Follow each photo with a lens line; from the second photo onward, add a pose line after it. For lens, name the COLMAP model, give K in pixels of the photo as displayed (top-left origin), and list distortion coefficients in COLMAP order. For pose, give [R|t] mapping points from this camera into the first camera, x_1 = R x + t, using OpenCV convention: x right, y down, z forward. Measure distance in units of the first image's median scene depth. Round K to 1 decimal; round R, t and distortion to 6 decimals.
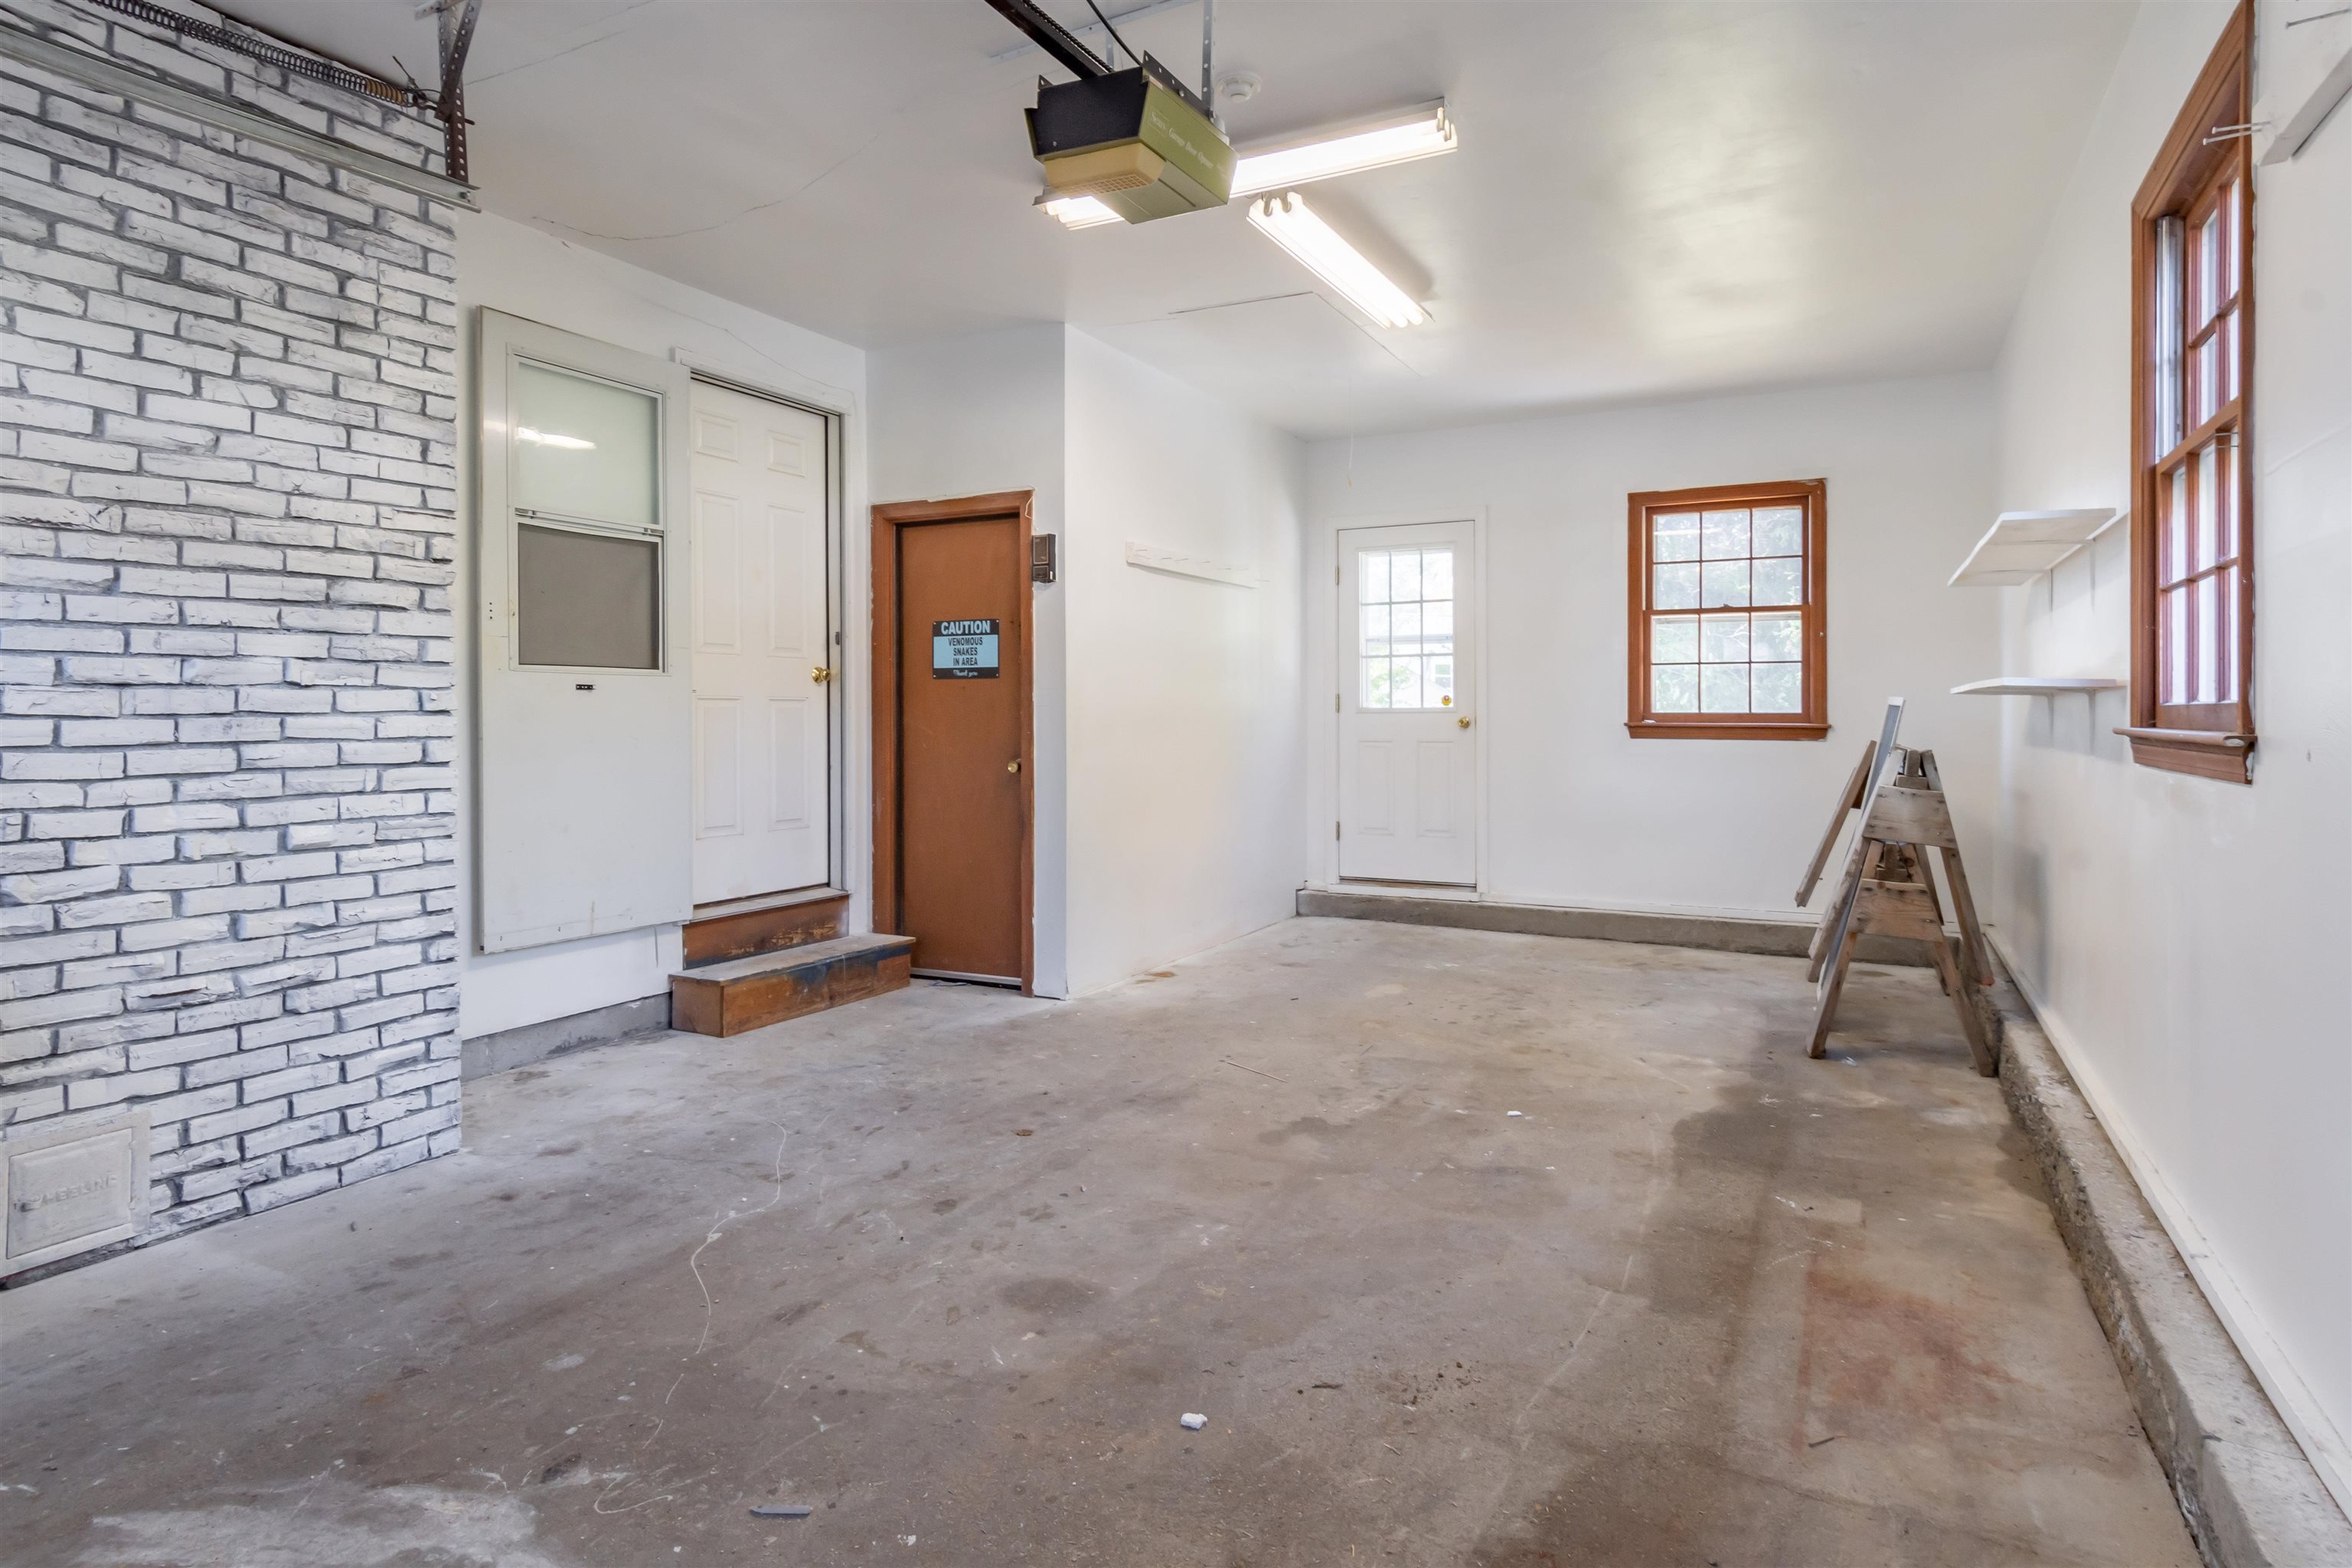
lens RADIAL K [[1239.1, 0, 1237.4], [0, 1239.1, 711.6], [0, 0, 1]] dist [0.011771, -0.014341]
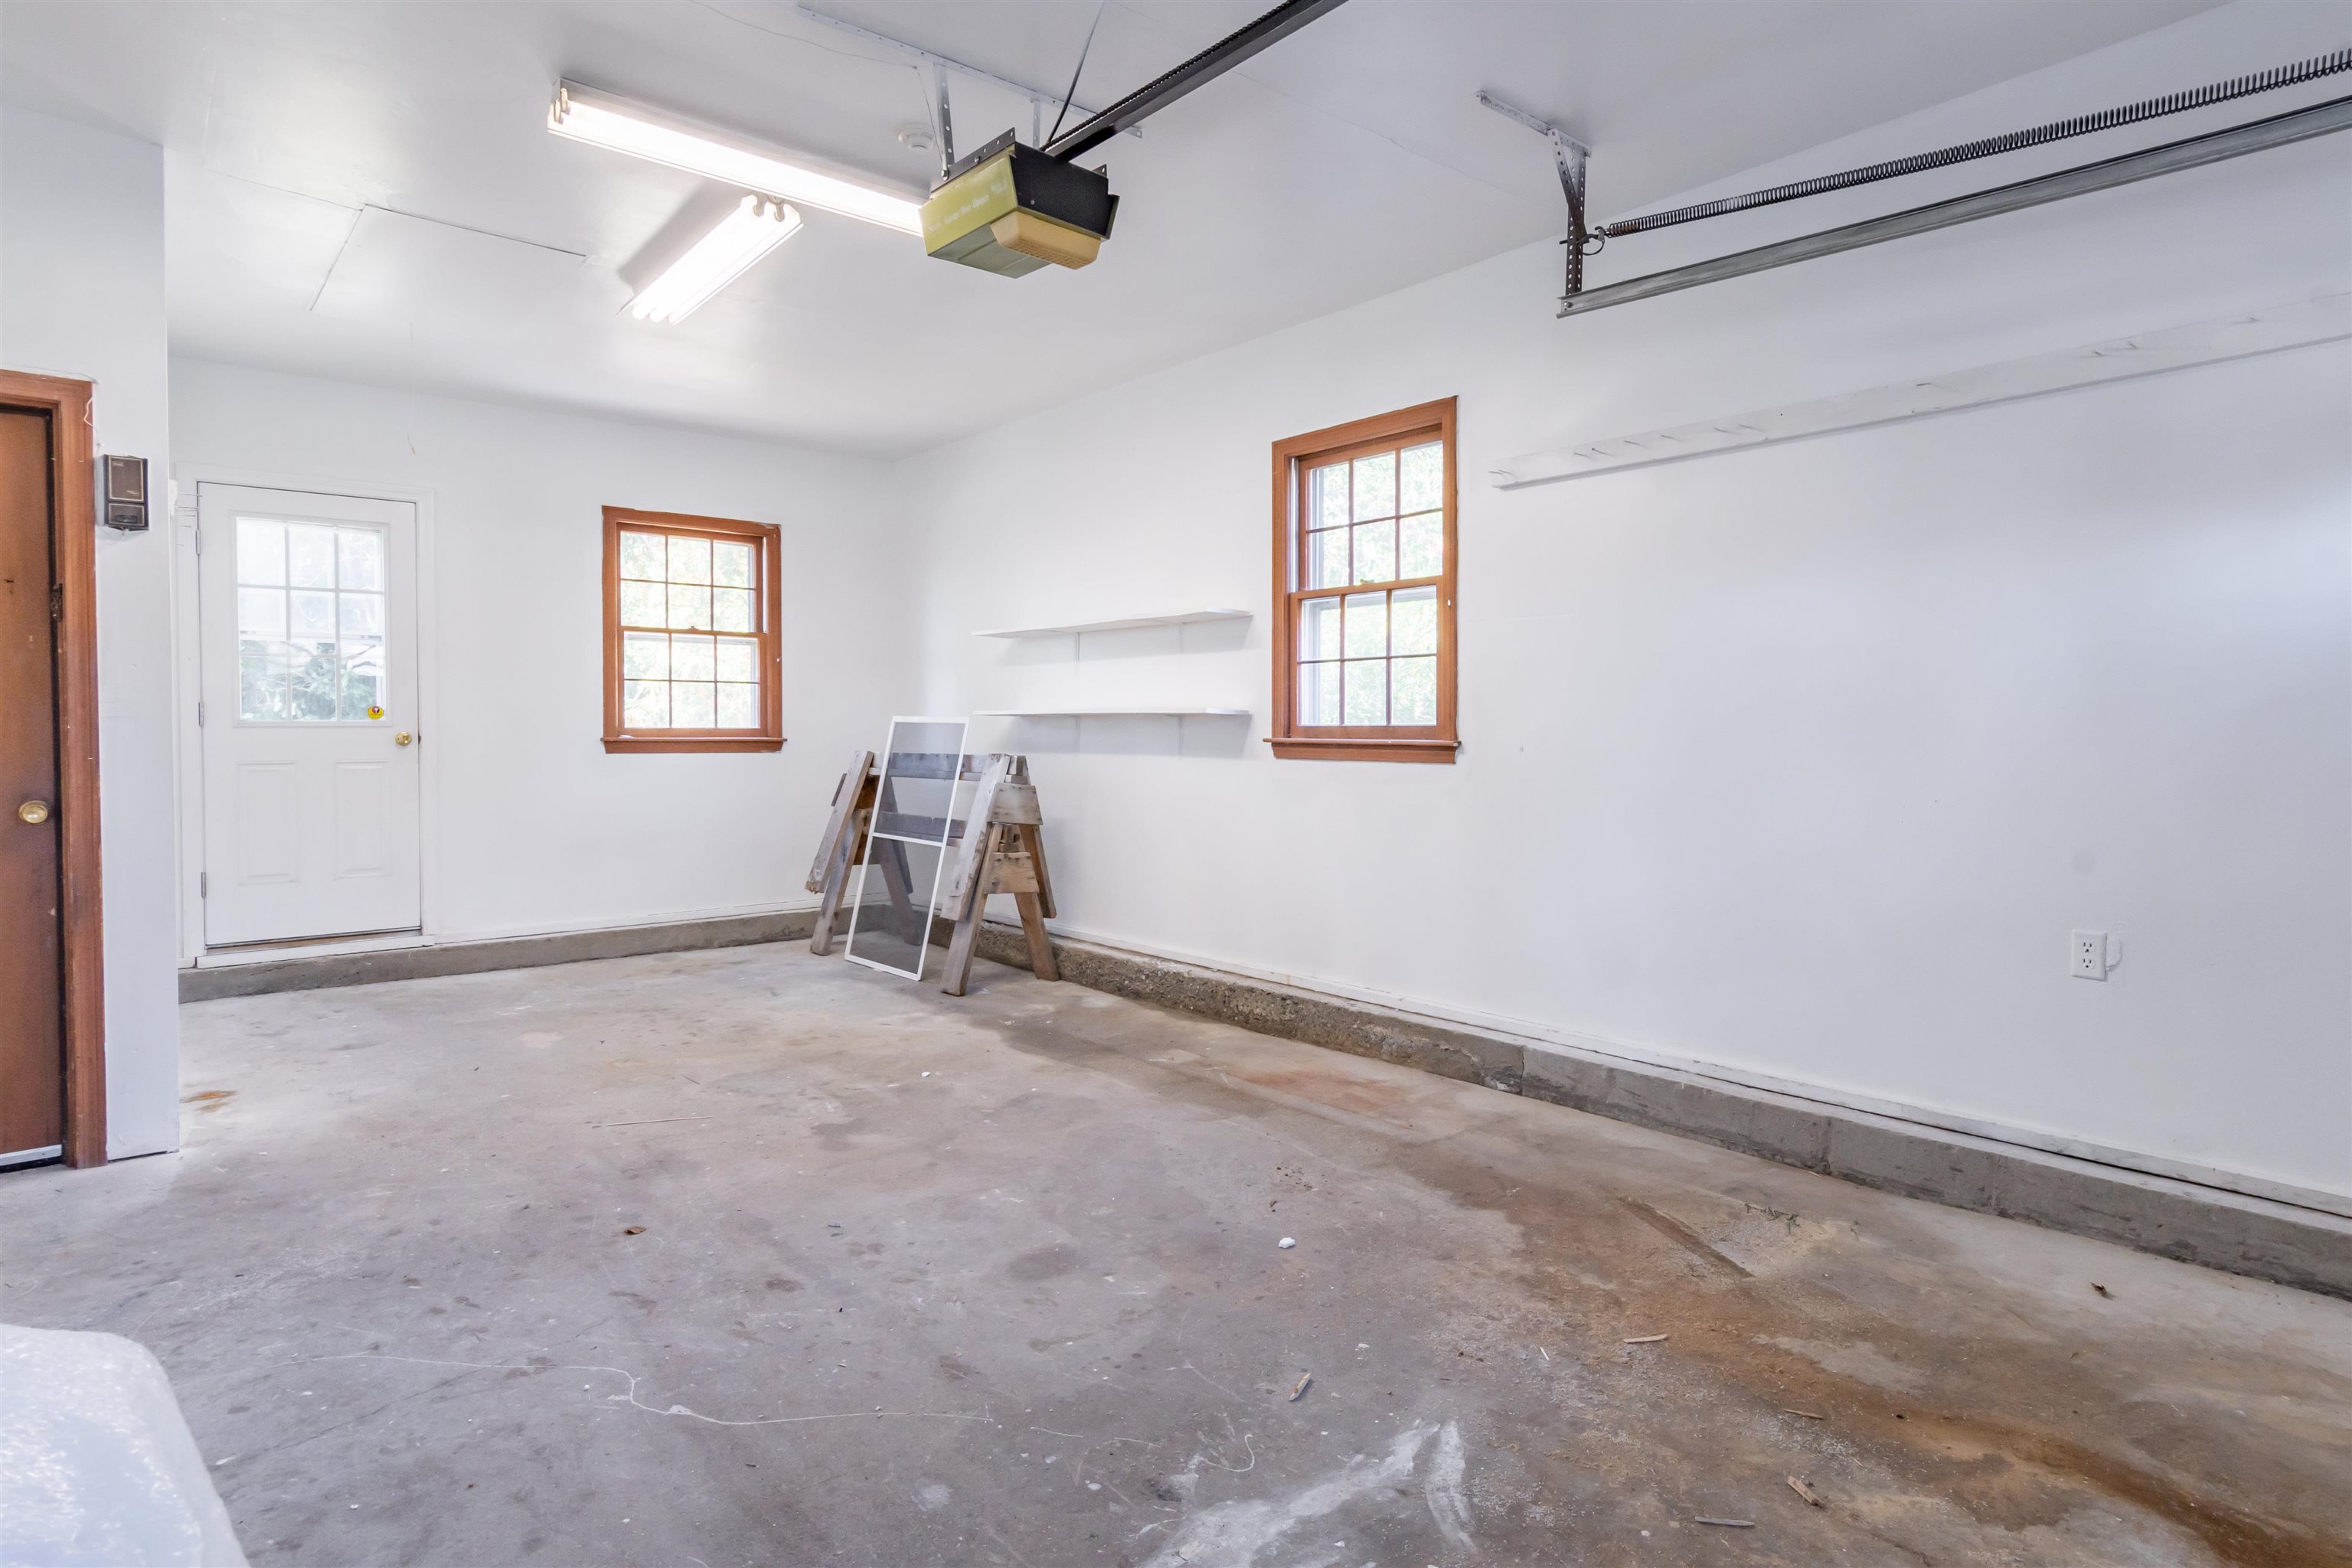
lens RADIAL K [[1273.5, 0, 1189.2], [0, 1273.5, 728.0], [0, 0, 1]] dist [-0.006064, -0.003003]
pose [[0.396278, 0.001549, 0.918129, -0.892400], [-0.002810, 0.999996, -0.000474, 0.000465], [-0.918126, -0.002392, 0.396281, 0.351380]]
